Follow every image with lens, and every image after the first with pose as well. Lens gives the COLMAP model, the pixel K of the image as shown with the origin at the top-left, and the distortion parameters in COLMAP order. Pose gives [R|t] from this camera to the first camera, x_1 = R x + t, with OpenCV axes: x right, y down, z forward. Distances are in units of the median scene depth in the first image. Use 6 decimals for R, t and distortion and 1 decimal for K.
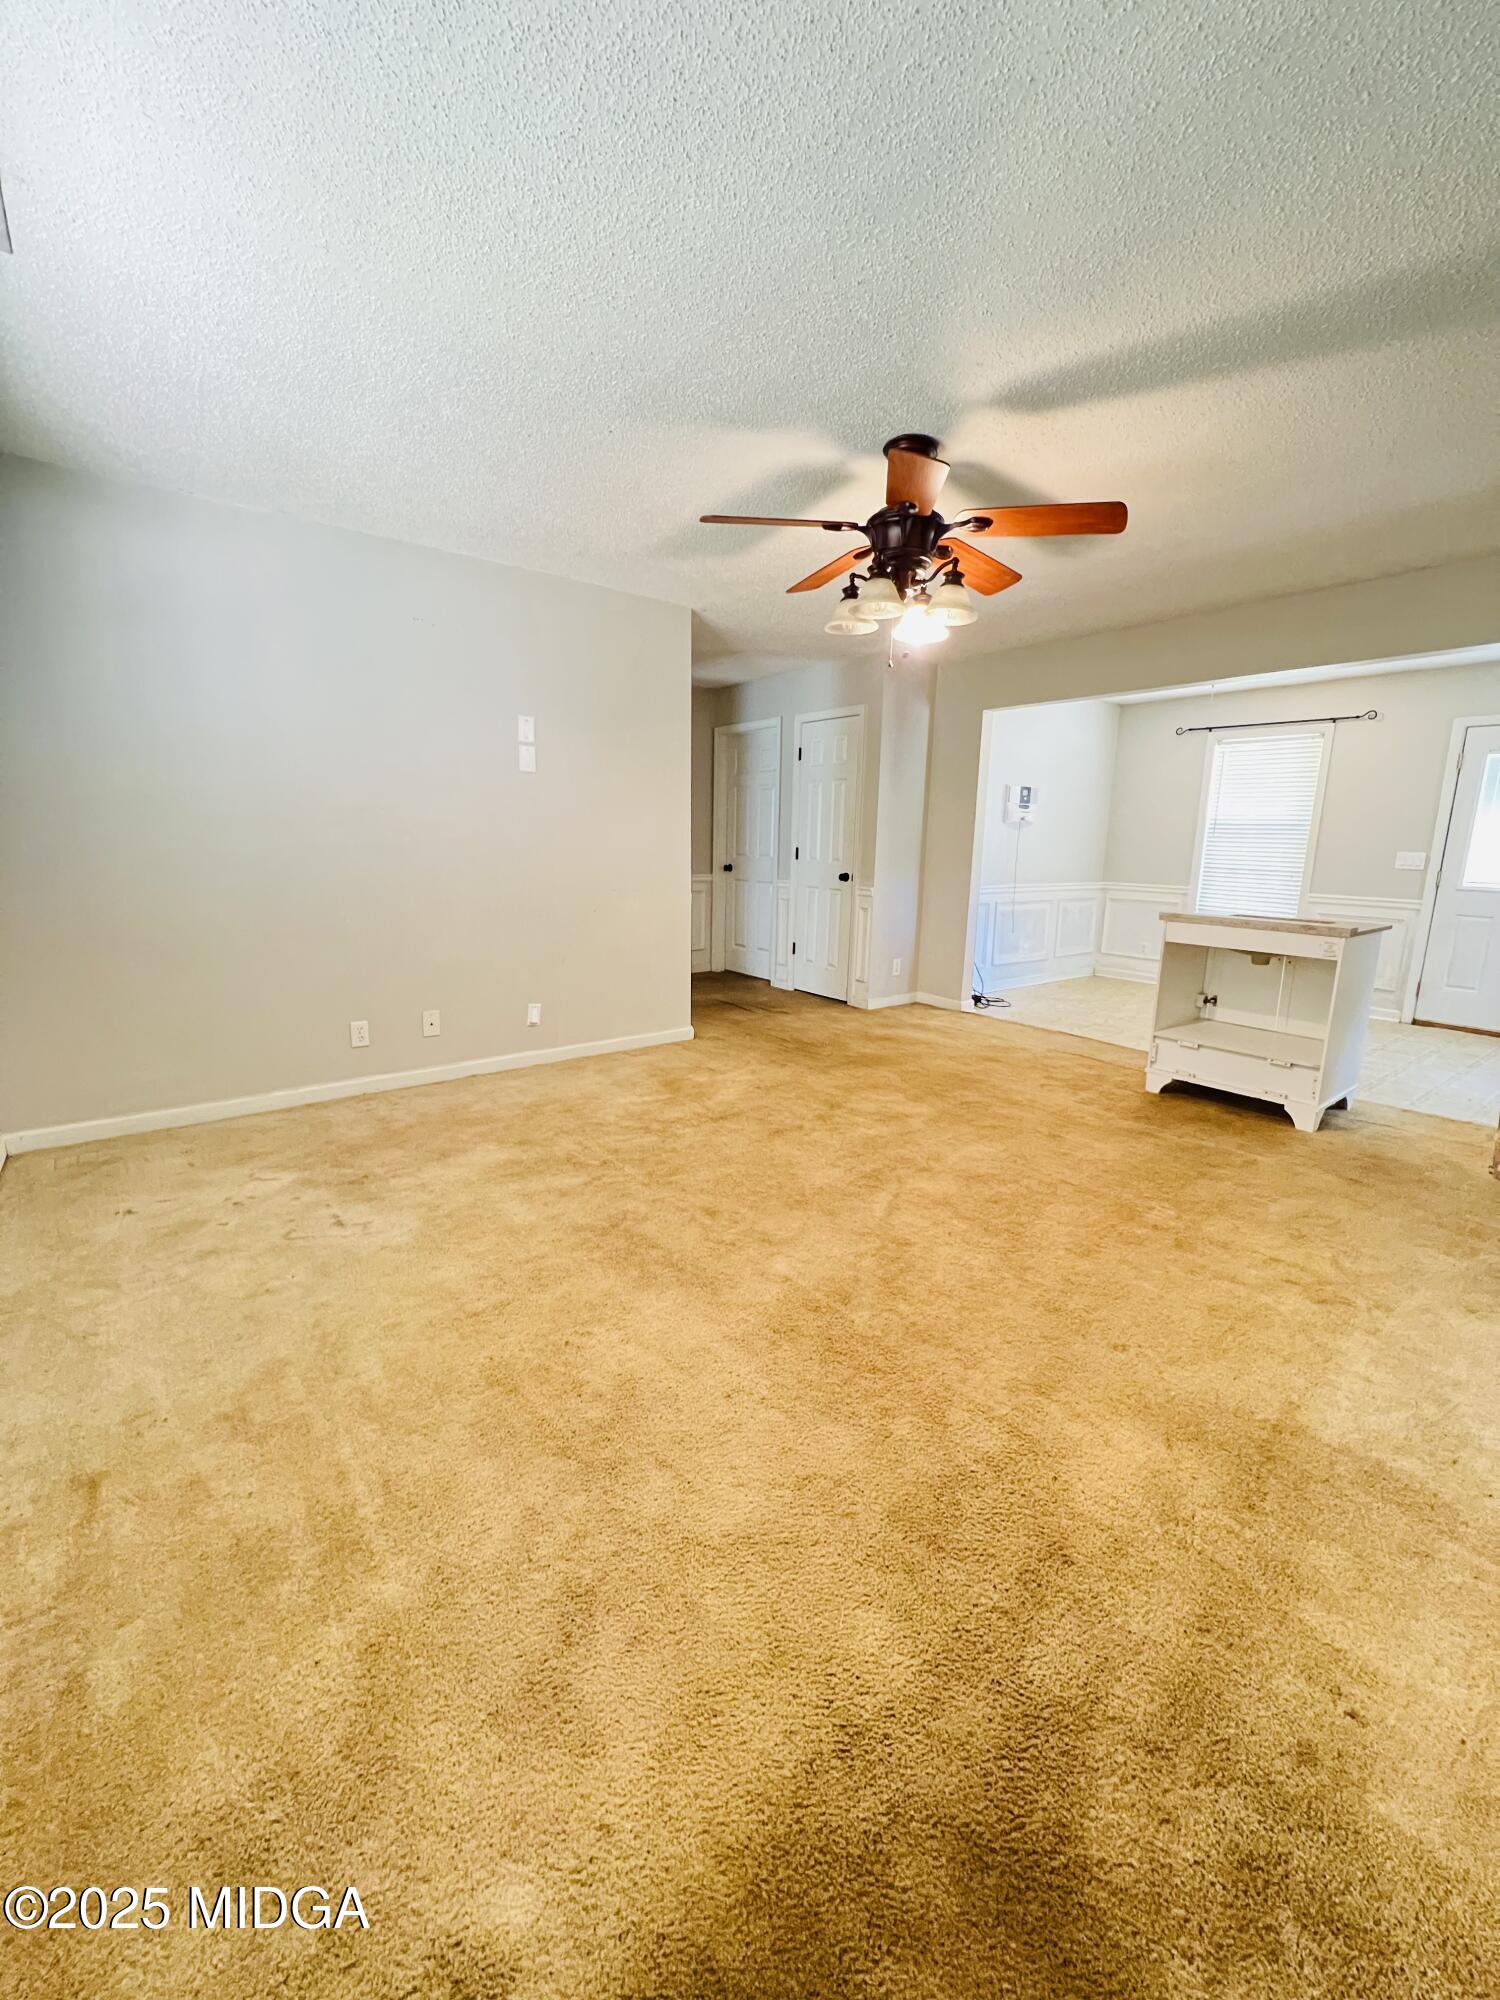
lens RADIAL K [[803.2, 0, 753.6], [0, 803.2, 997.9], [0, 0, 1]] dist [-0.000574, 0.000270]
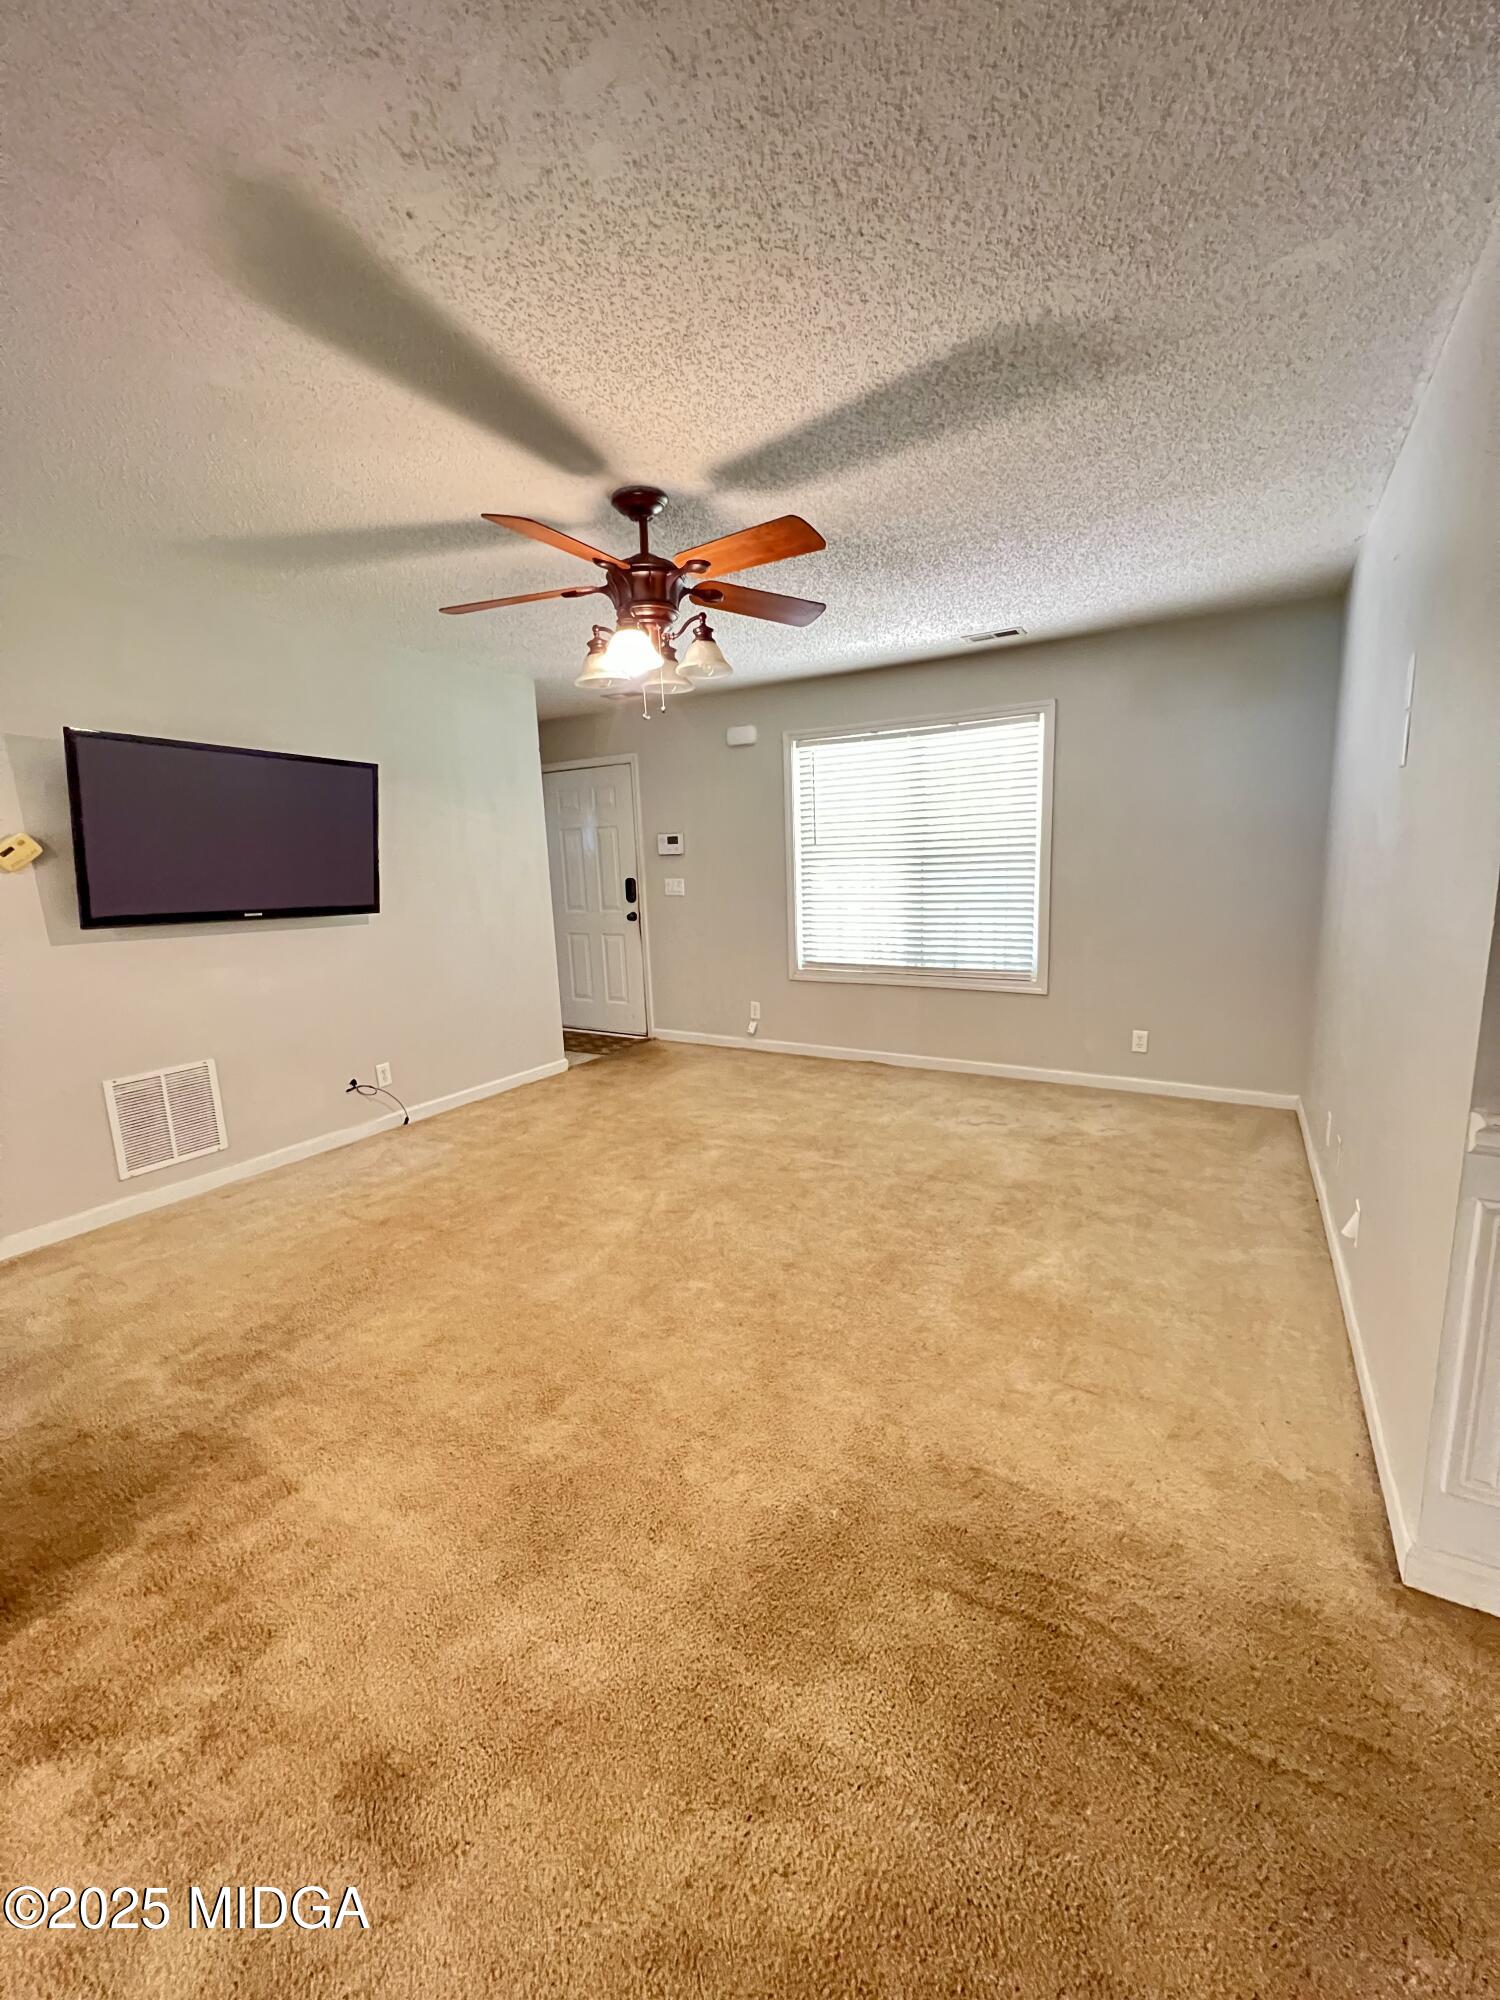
lens RADIAL K [[798.8, 0, 746.1], [0, 798.8, 994.1], [0, 0, 1]] dist [0.000474, 0.000270]
pose [[-0.935820, 0.066919, -0.346067, 0.367441], [-0.060787, 0.936462, 0.345463, -0.374314], [0.347196, 0.344328, -0.872292, 1.688763]]
